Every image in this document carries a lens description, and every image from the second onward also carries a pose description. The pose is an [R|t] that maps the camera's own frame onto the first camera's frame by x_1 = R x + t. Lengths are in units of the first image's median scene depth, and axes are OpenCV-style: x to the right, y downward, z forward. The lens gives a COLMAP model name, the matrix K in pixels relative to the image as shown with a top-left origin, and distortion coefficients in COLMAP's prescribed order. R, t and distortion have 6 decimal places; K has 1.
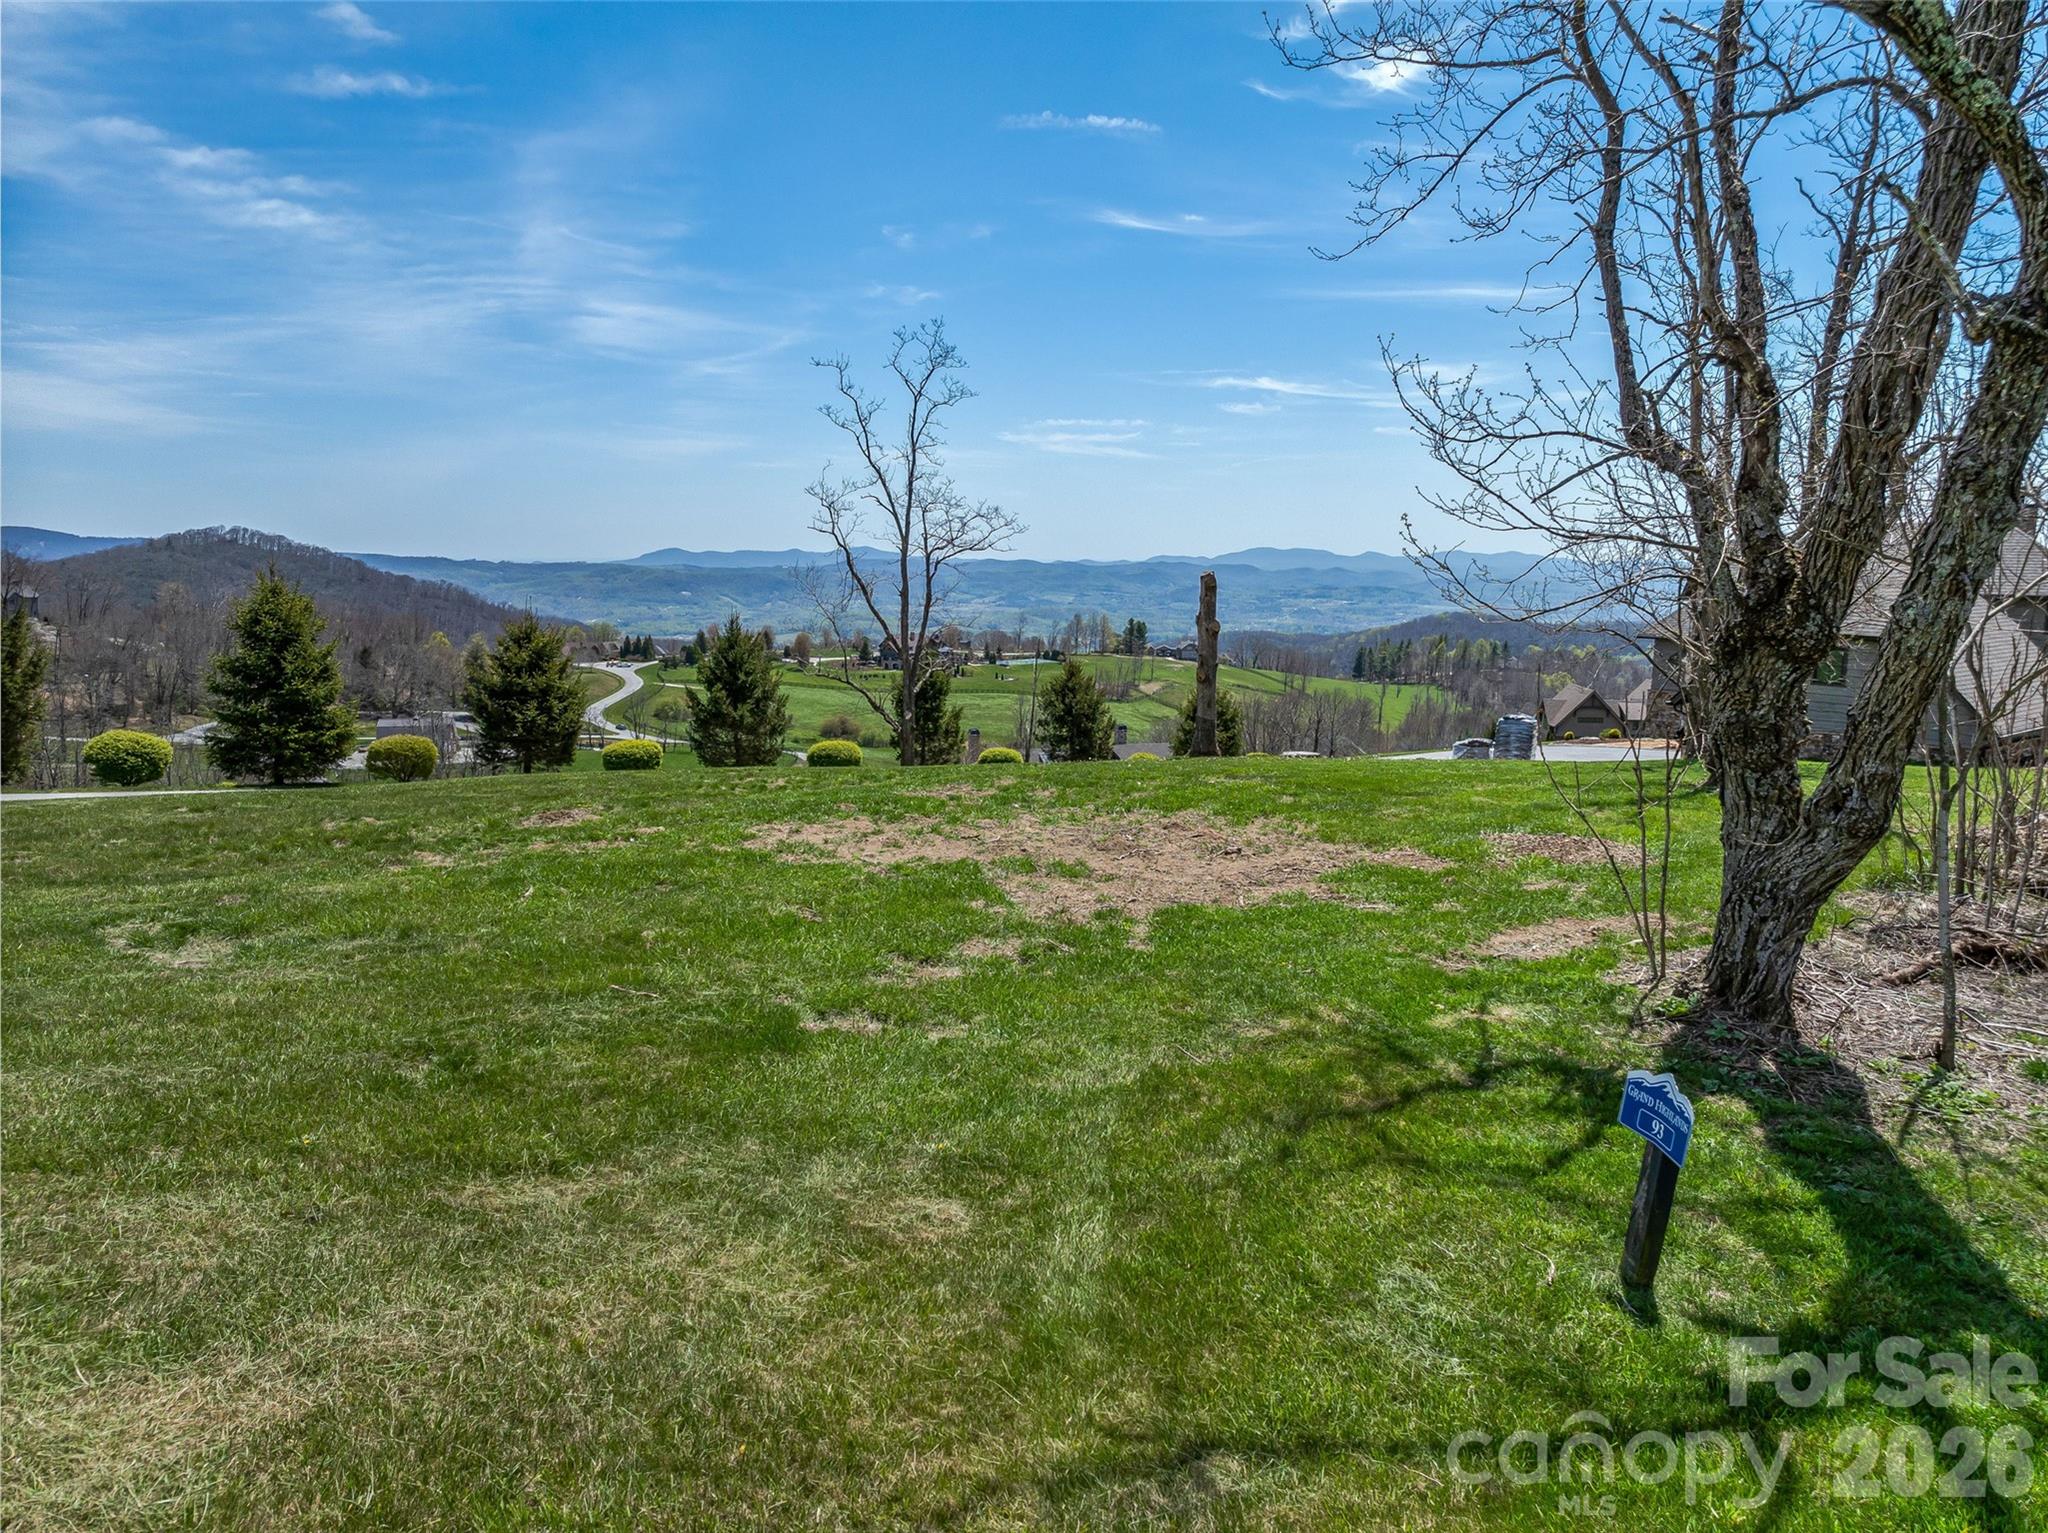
lens RADIAL K [[1433.0, 0, 1024.0], [0, 1433.0, 766.5], [0, 0, 1]] dist [0.001767, -0.082652]
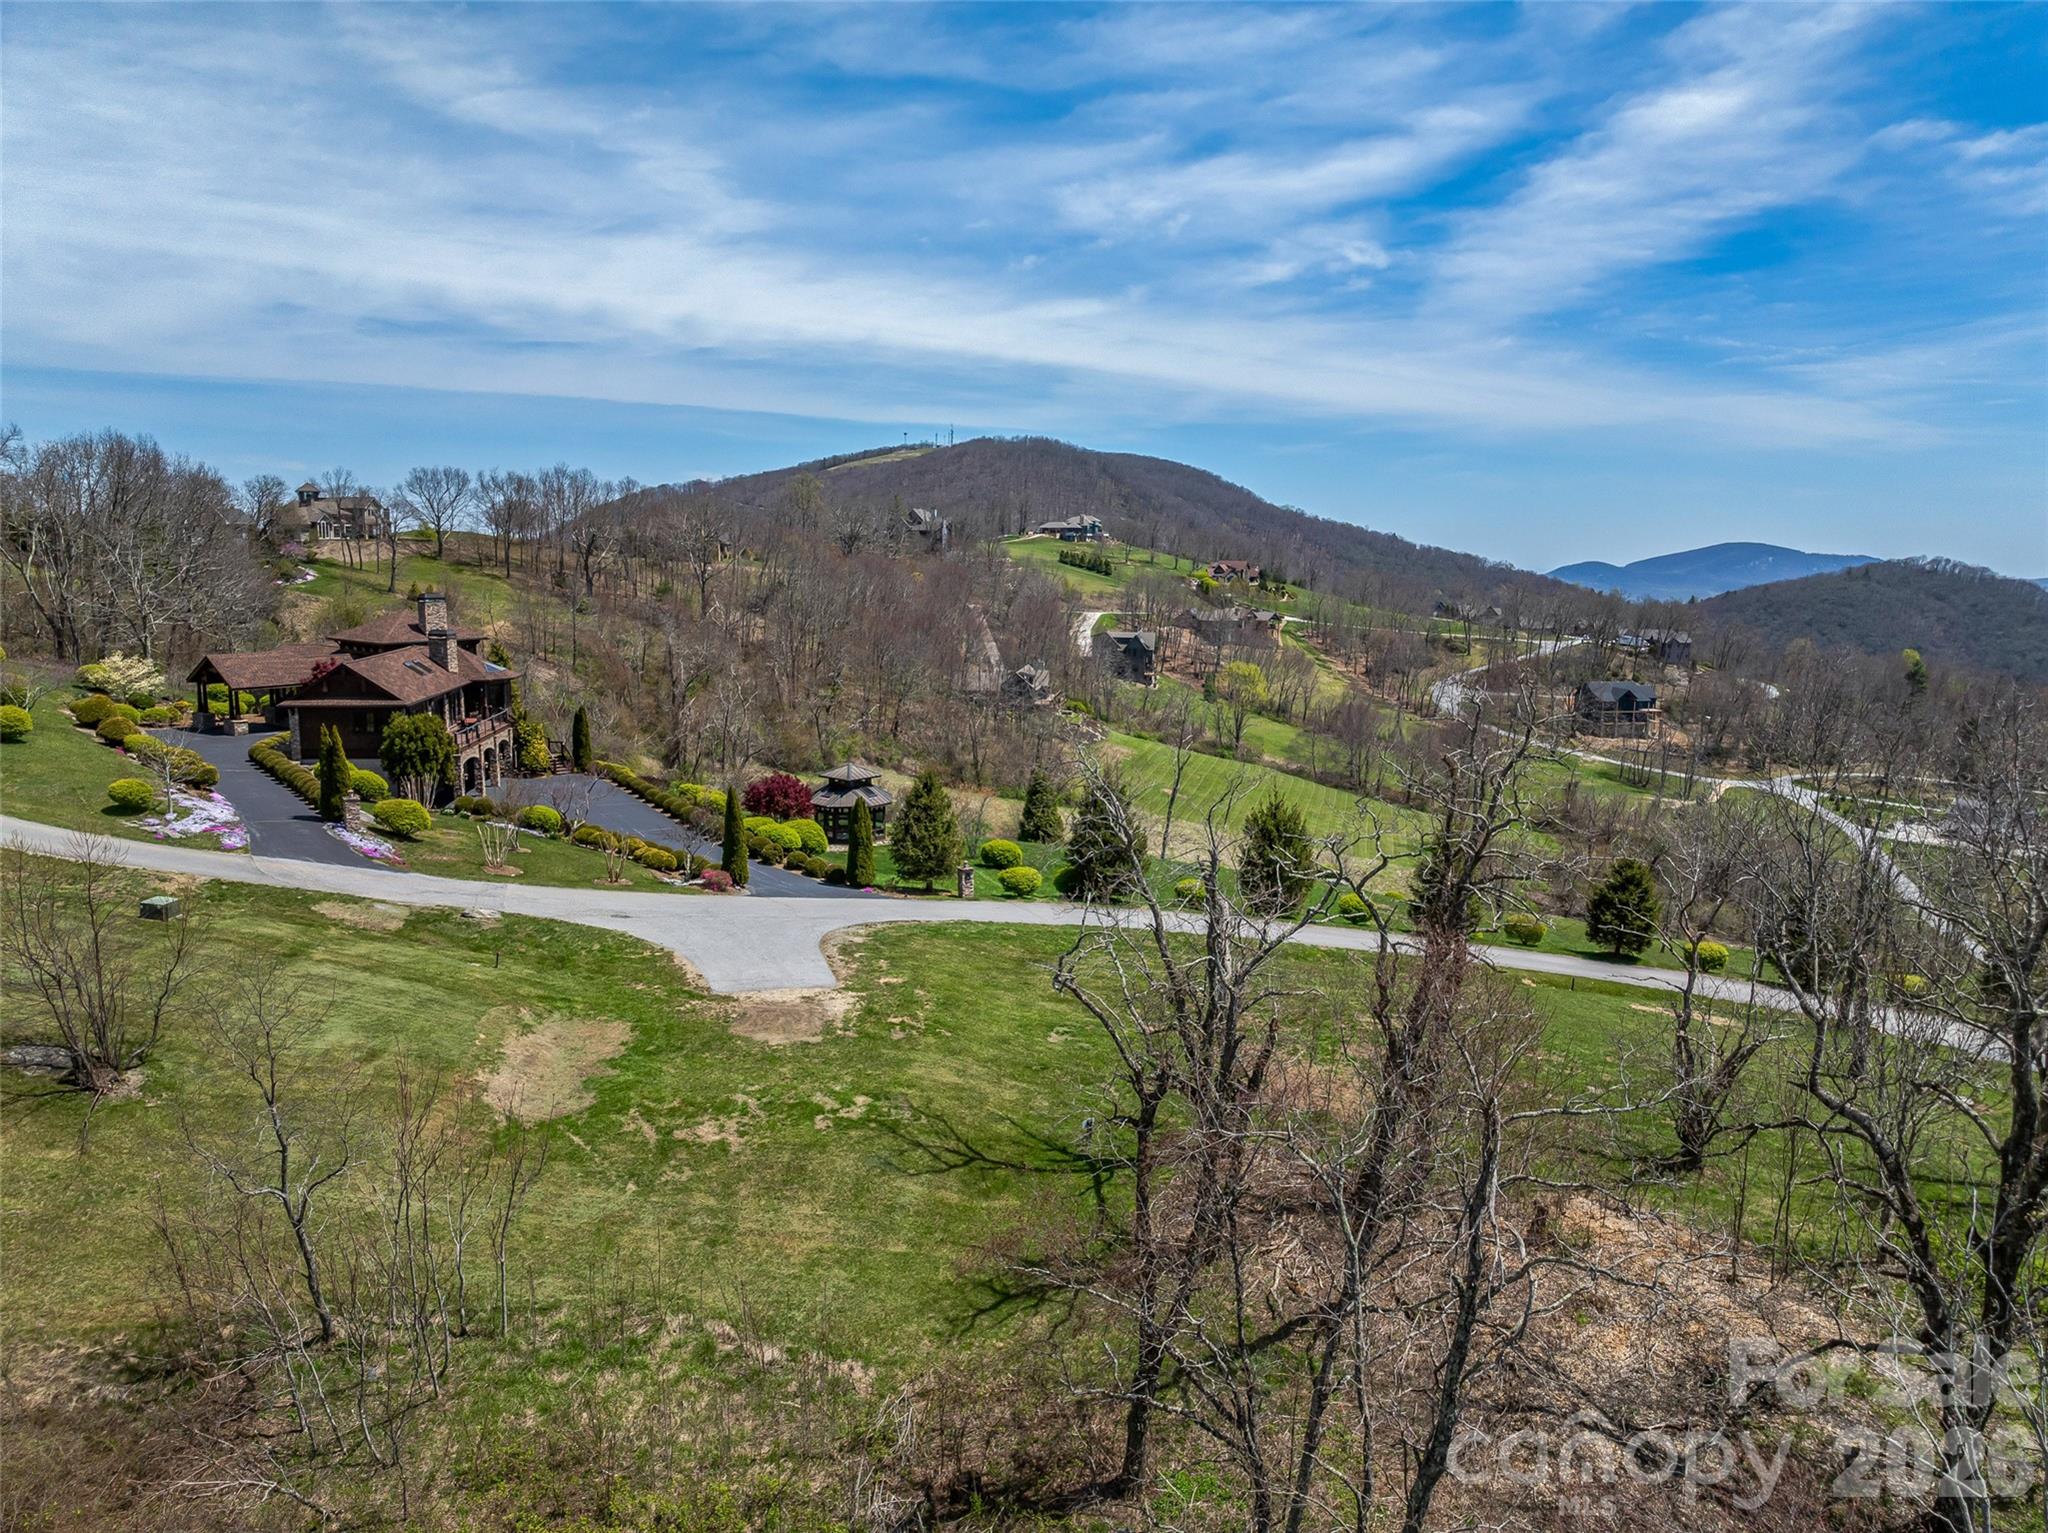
lens RADIAL K [[1442.2, 0, 1024.0], [0, 1442.2, 766.5], [0, 0, 1]] dist [-0.042202, 0.010483]
pose [[0.469741, 0.138343, -0.871897, 0.235596], [-0.148067, 0.986001, 0.076676, -0.076041], [0.870299, 0.093081, 0.483649, -0.115254]]
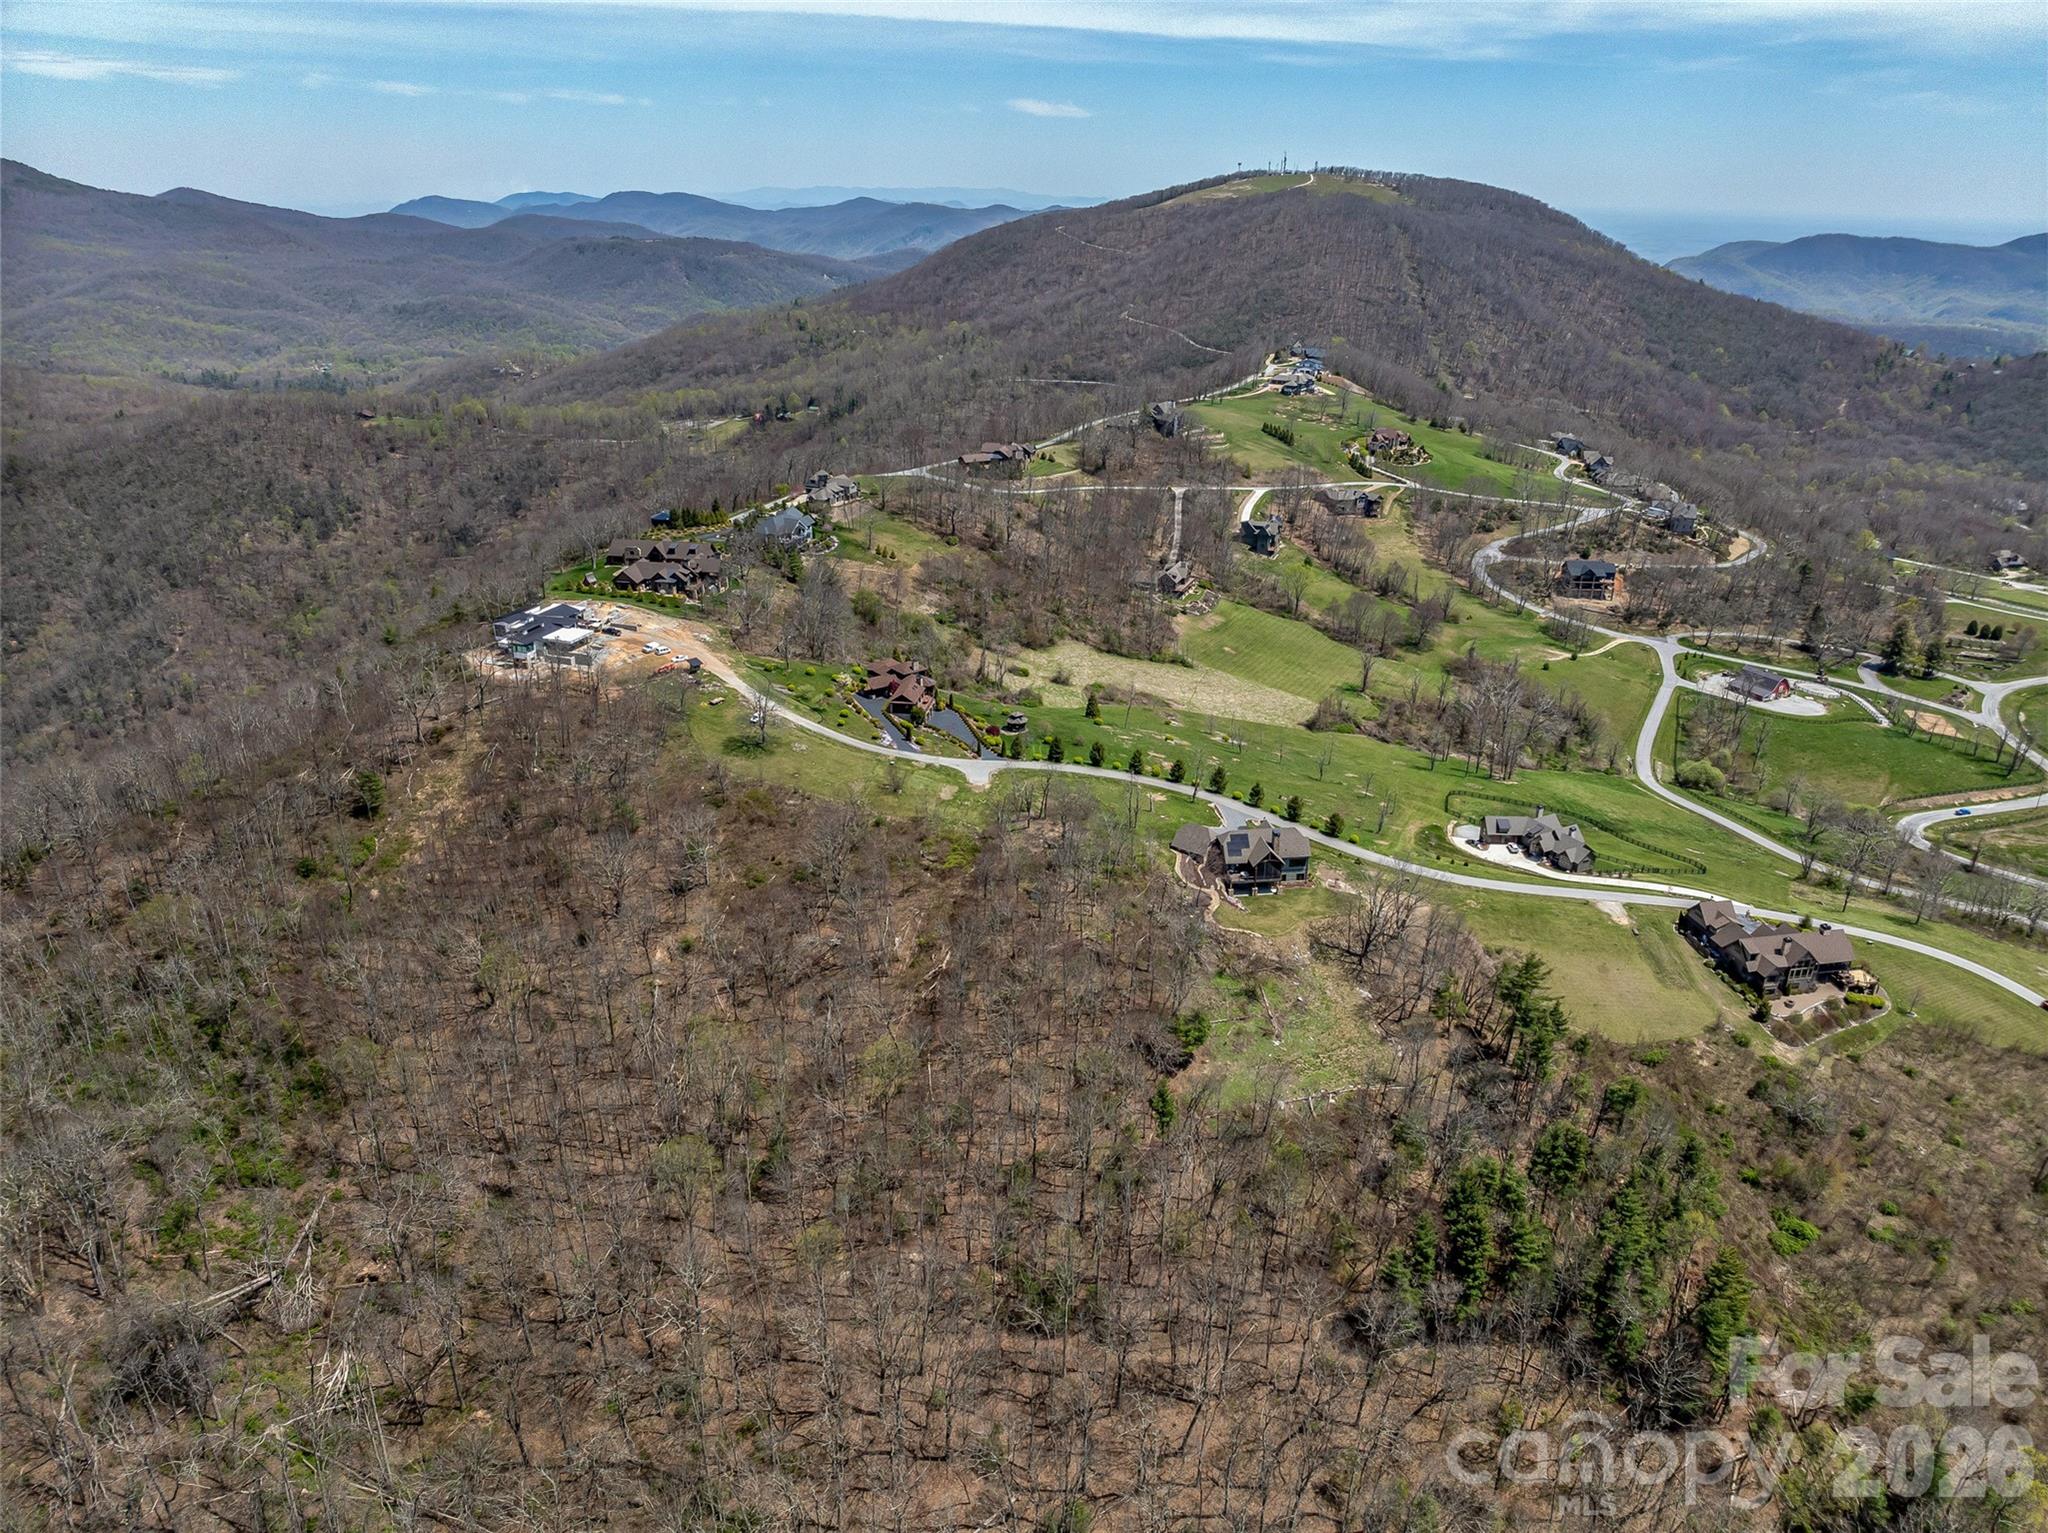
lens RADIAL K [[1442.2, 0, 1024.0], [0, 1442.2, 766.5], [0, 0, 1]] dist [-0.042202, 0.010483]
pose [[0.241641, 0.368387, -0.897719, 1.957846], [-0.157891, 0.927733, 0.338204, -0.787877], [0.957434, 0.060018, 0.282344, -0.571047]]
